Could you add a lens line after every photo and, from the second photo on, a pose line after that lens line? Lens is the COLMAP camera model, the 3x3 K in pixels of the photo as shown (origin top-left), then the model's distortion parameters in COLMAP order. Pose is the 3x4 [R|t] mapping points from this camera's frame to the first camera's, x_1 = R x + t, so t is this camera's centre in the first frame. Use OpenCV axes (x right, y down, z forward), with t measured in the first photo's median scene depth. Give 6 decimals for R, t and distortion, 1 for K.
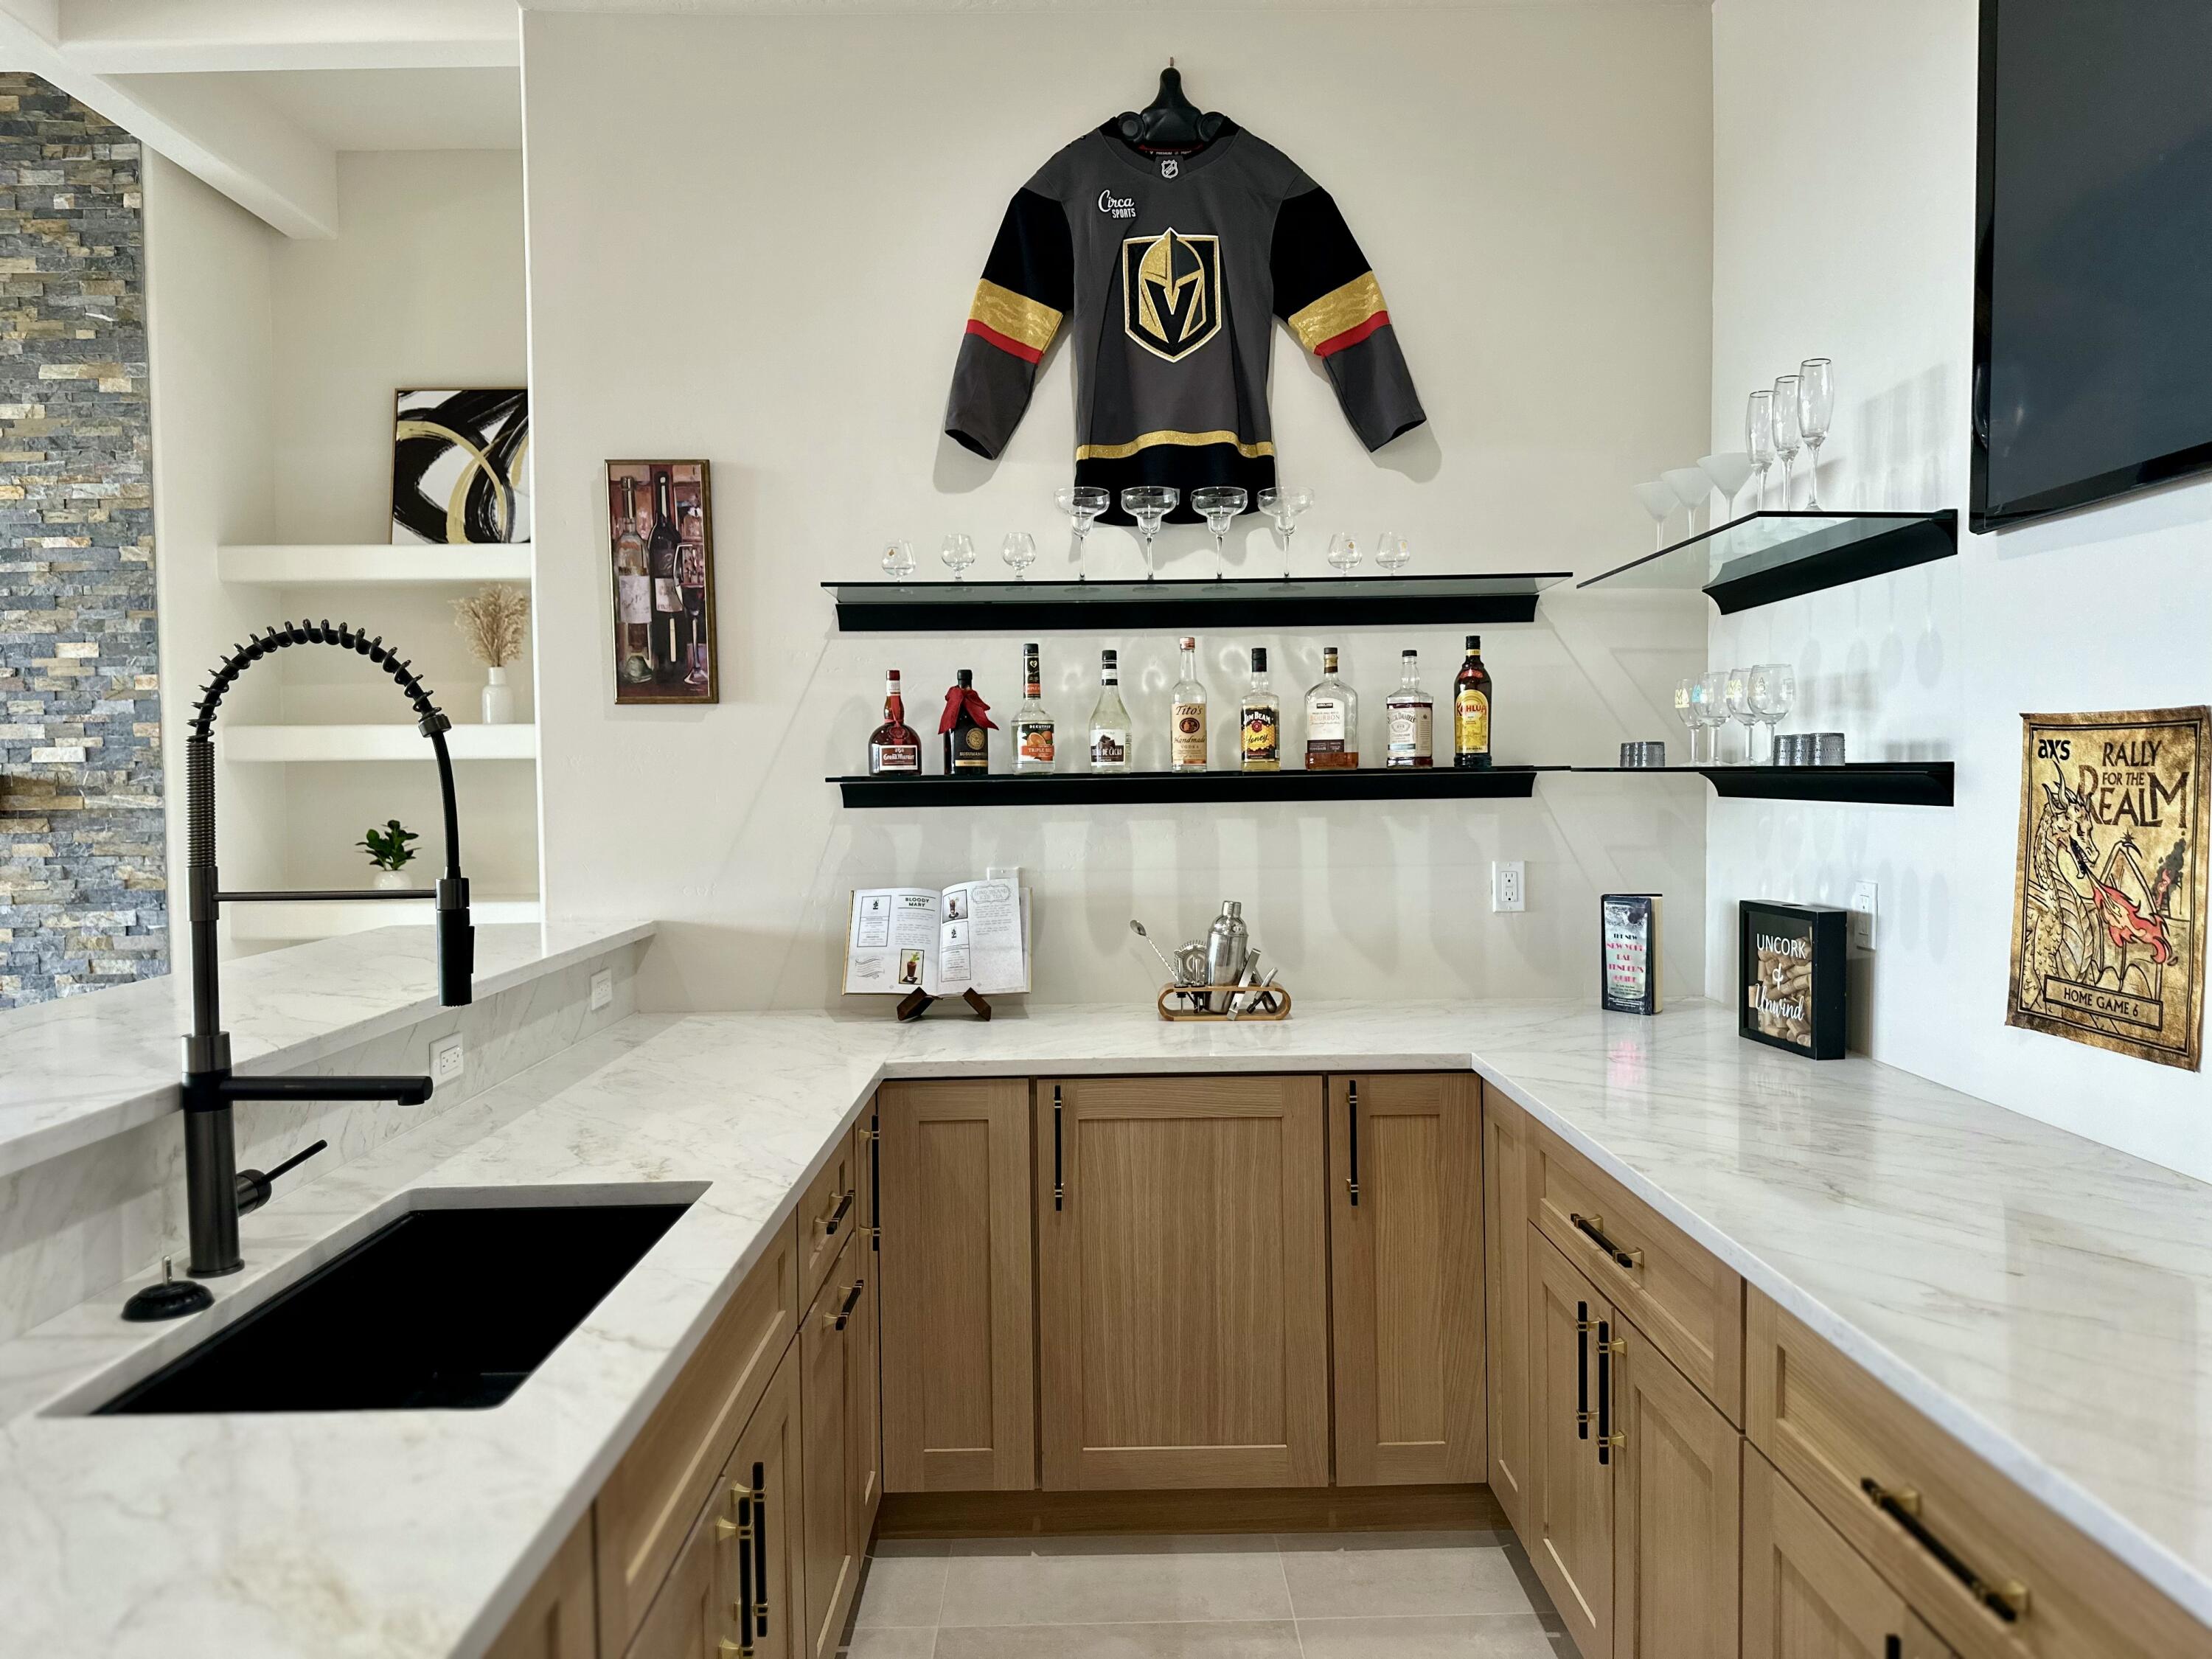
lens RADIAL K [[1535.1, 0, 1106.0], [0, 1535.1, 829.5], [0, 0, 1]] dist [0.142669, -0.238141]
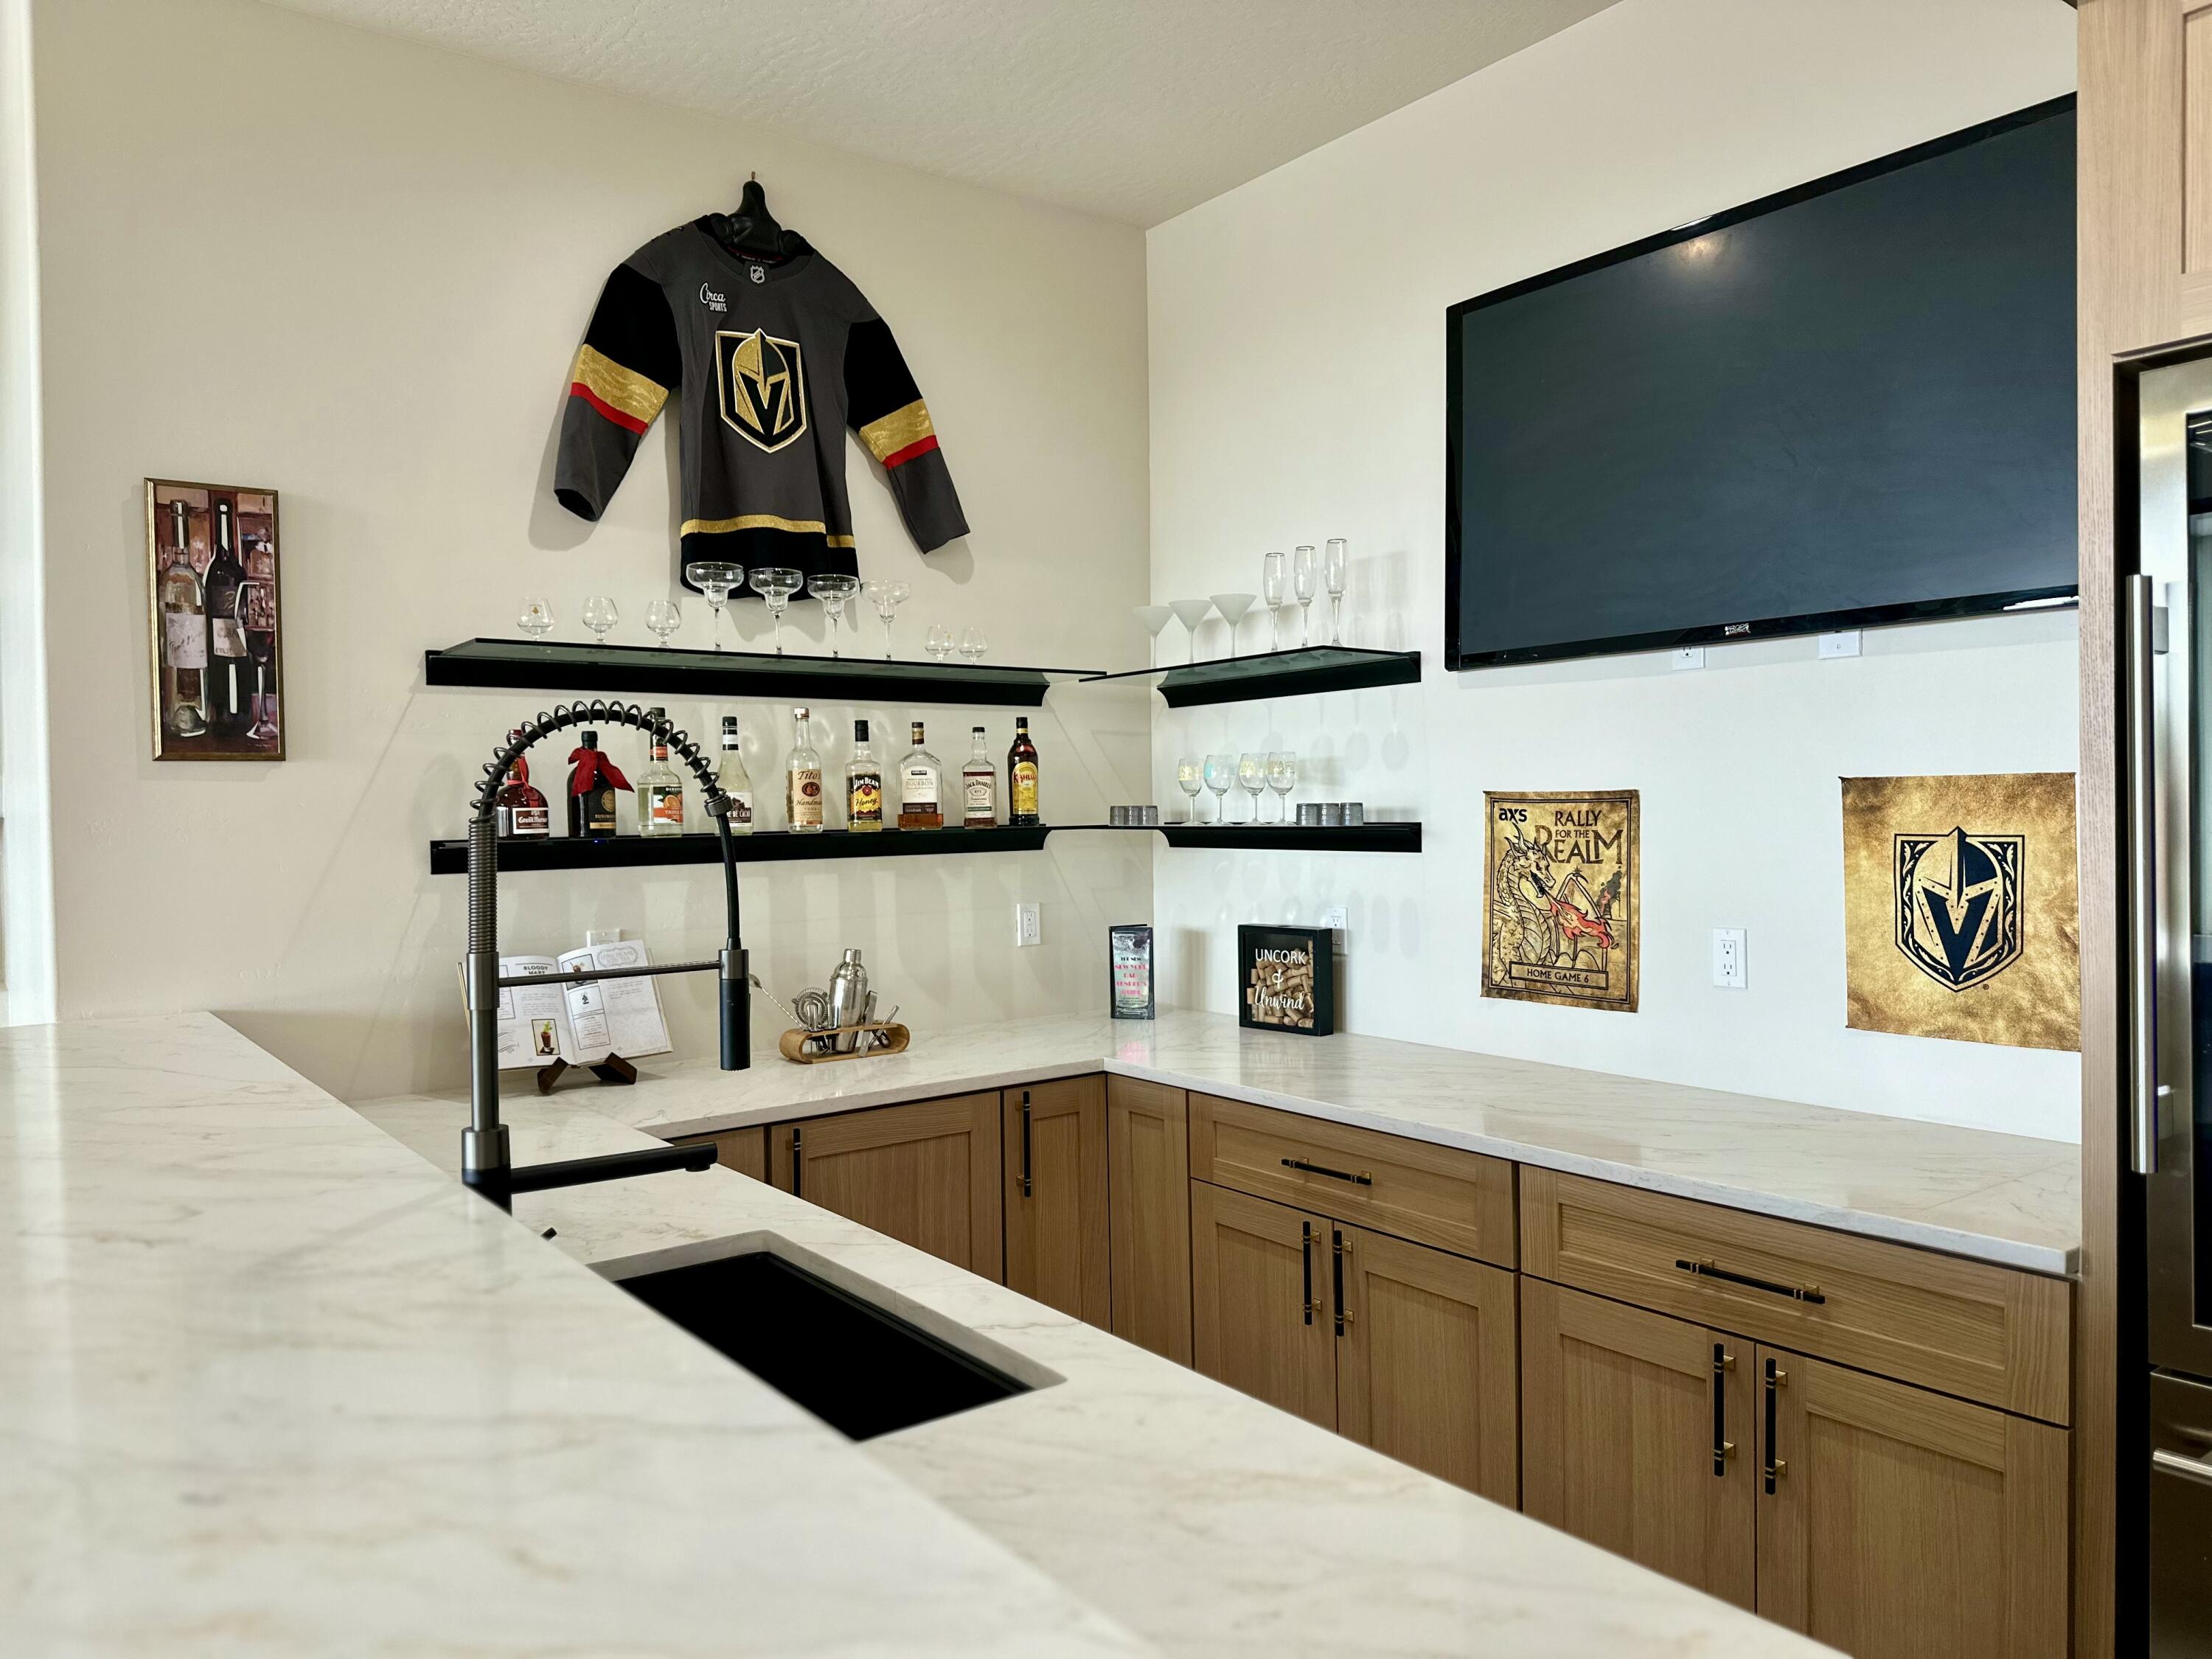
lens RADIAL K [[1535.1, 0, 1106.0], [0, 1535.1, 829.5], [0, 0, 1]] dist [0.142669, -0.238141]
pose [[0.809457, -0.010722, 0.587081, -0.412969], [0.028092, 0.999396, -0.020481, -0.011092], [-0.586507, 0.033070, 0.809269, -0.002258]]
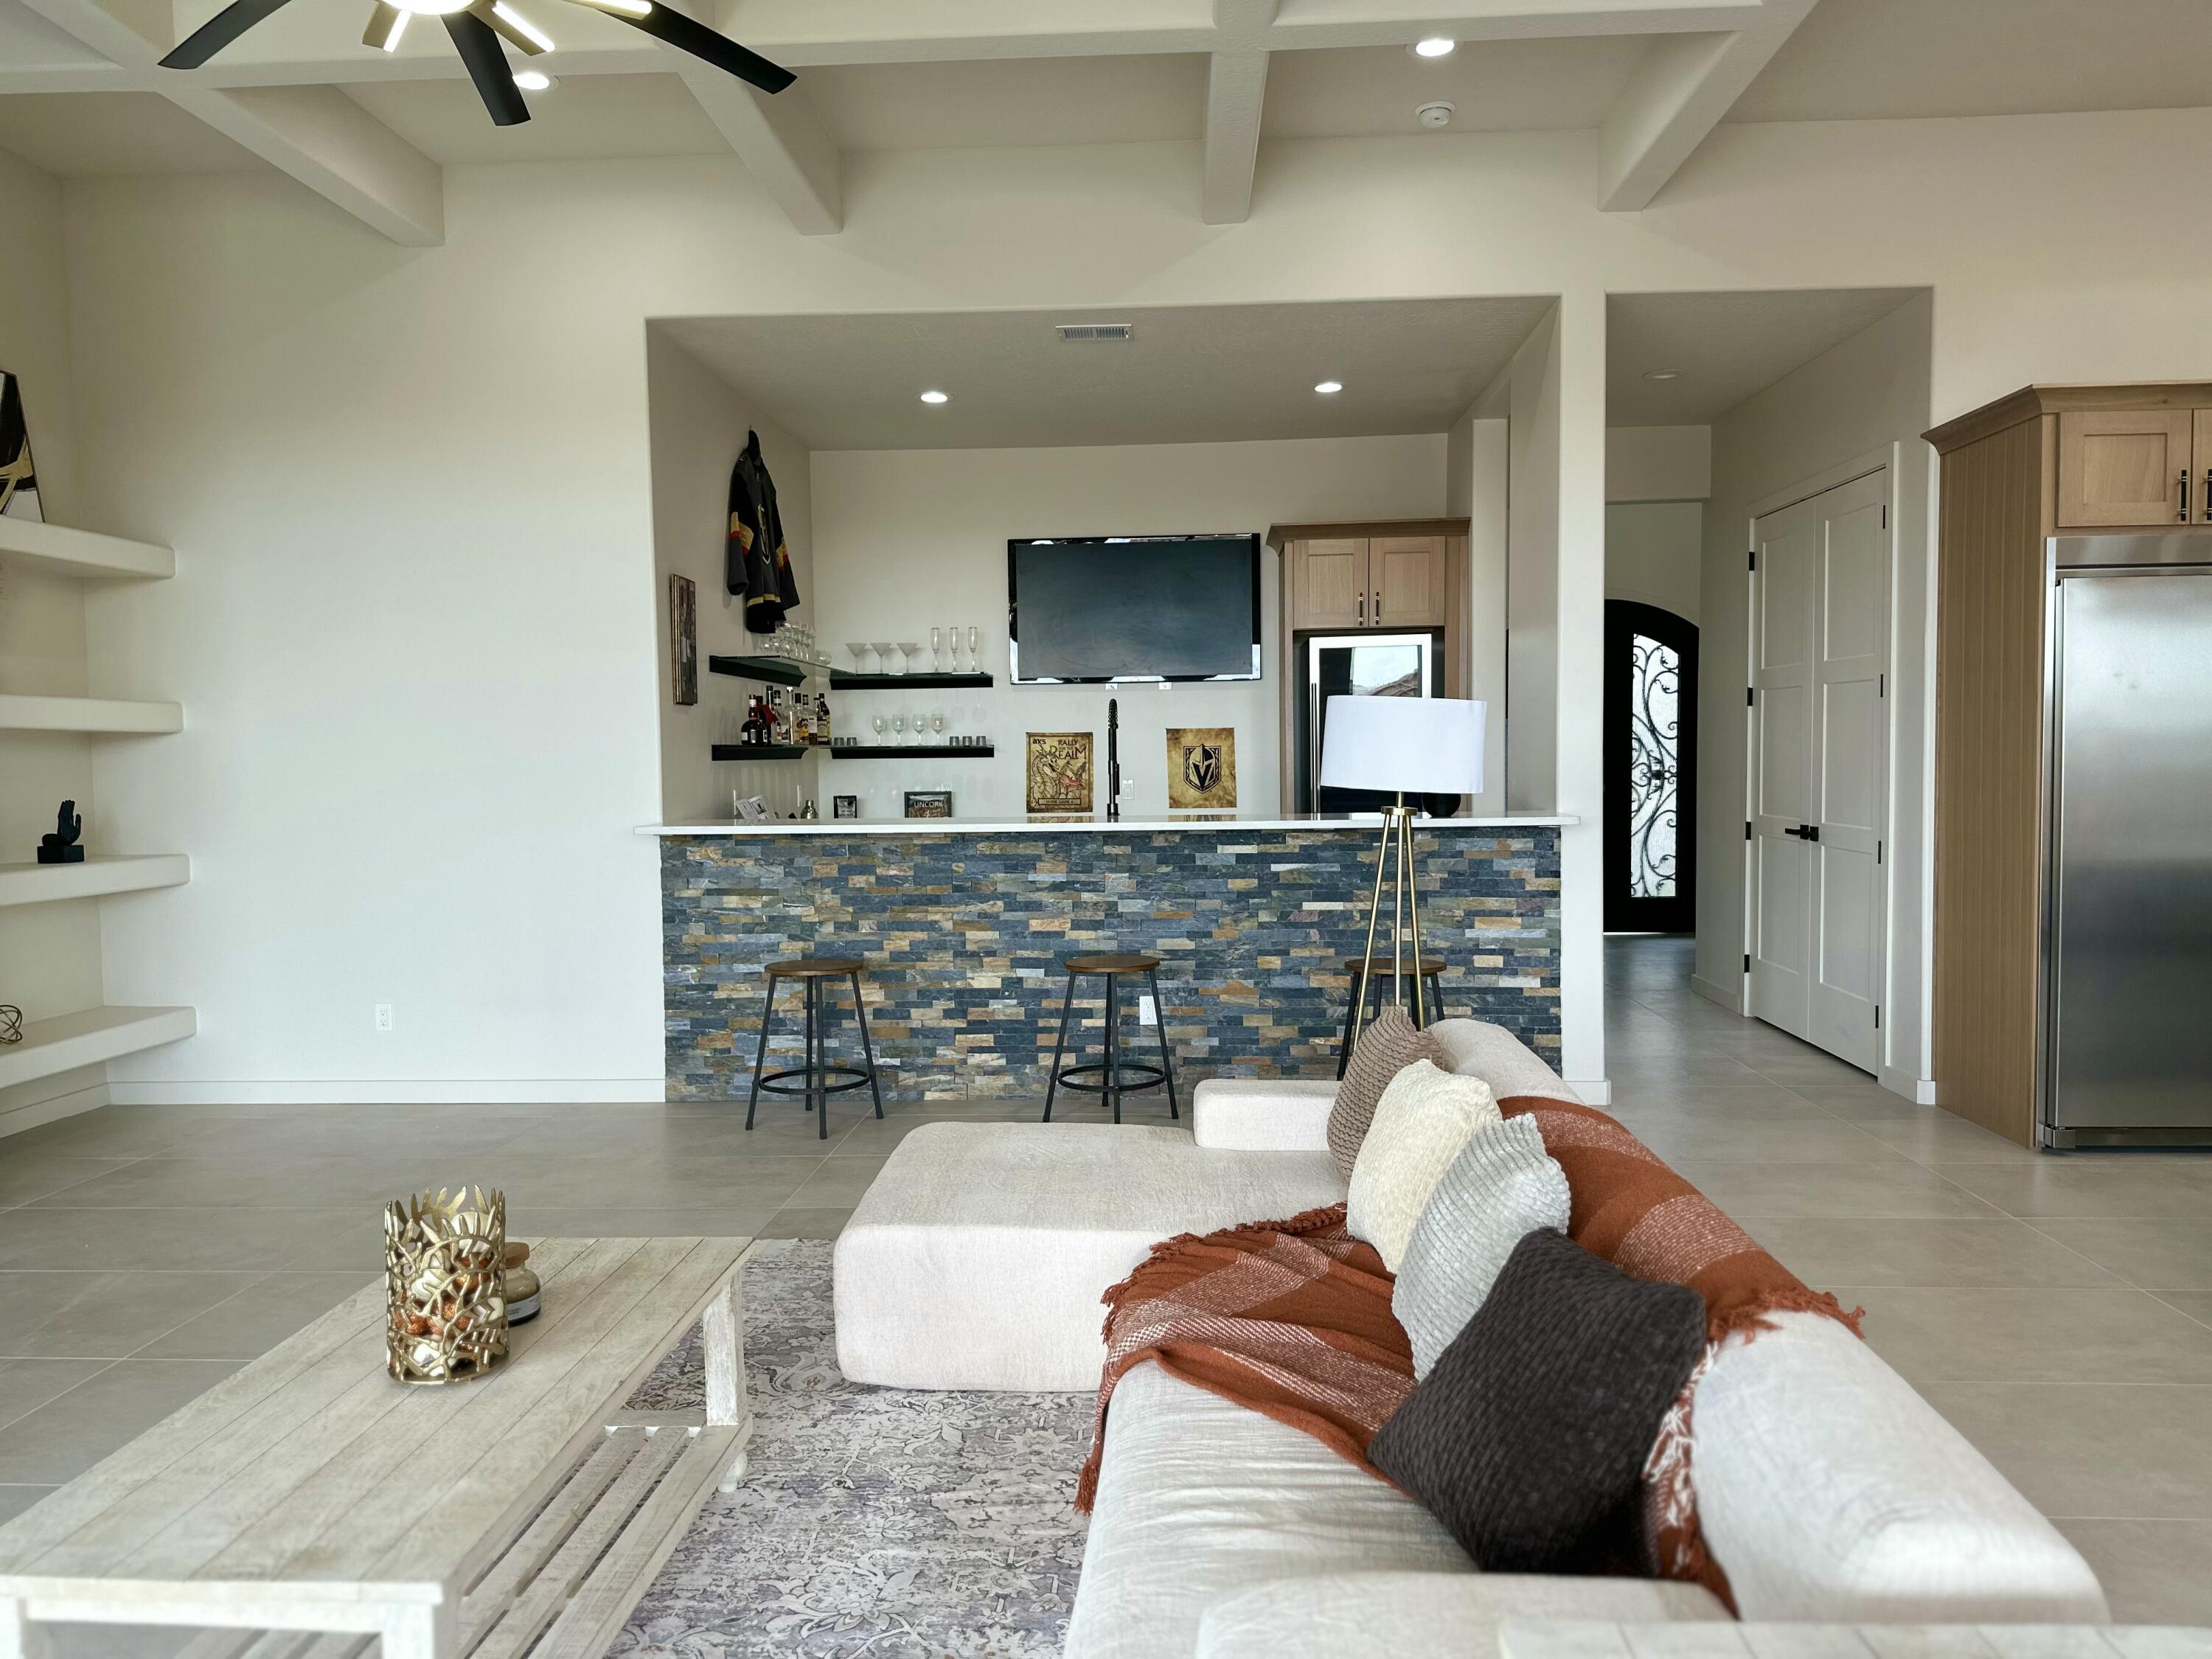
lens RADIAL K [[1464.0, 0, 1106.0], [0, 1464.0, 829.5], [0, 0, 1]] dist [0.175249, -0.197216]
pose [[0.058183, -0.036332, 0.997645, -2.093495], [0.048008, 0.998283, 0.033555, 0.037317], [-0.997151, 0.045943, 0.059827, 0.409486]]
